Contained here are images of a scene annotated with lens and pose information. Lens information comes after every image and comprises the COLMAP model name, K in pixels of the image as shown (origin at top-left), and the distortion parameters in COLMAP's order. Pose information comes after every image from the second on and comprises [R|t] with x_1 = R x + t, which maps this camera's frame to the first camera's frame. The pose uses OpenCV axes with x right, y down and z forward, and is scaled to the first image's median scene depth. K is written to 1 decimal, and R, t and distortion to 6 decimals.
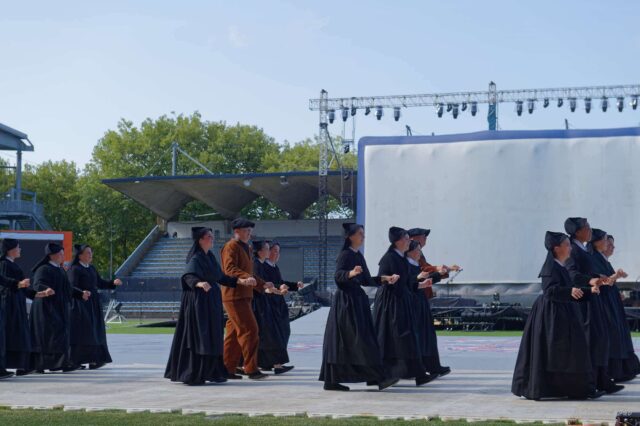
lens RADIAL K [[1236.1, 0, 320.8], [0, 1236.1, 213.0], [0, 0, 1]] dist [-0.000931, 0.000000]
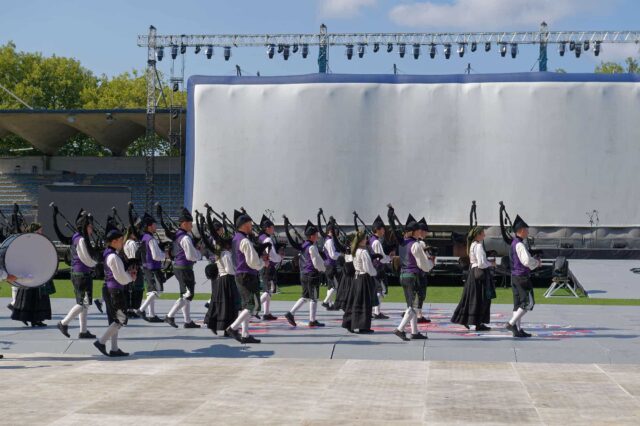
lens RADIAL K [[1236.1, 0, 324.5], [0, 1236.1, 213.5], [0, 0, 1]] dist [-0.000931, 0.000000]
pose [[0.985498, 0.010191, 0.169379, -0.028009], [-0.019815, 0.998277, 0.055231, -0.008243], [-0.168524, -0.057787, 0.984002, 0.004589]]
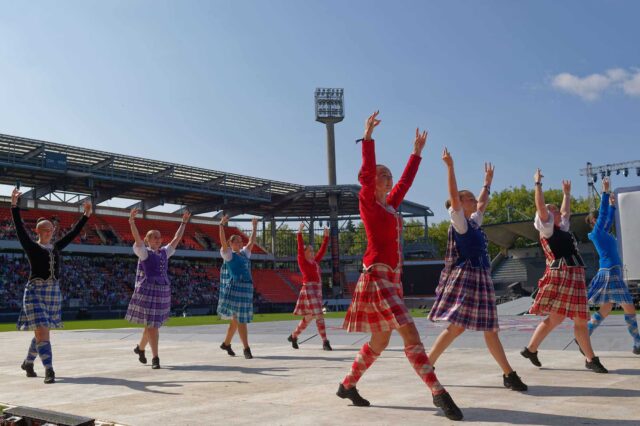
lens RADIAL K [[658.0, 0, 320.9], [0, 658.0, 202.2], [0, 0, 1]] dist [0.006301, 0.000000]
pose [[0.893272, -0.096721, -0.438988, 0.064596], [0.064389, 0.994038, -0.087993, 0.006660], [0.444882, 0.050336, 0.894174, 0.066044]]
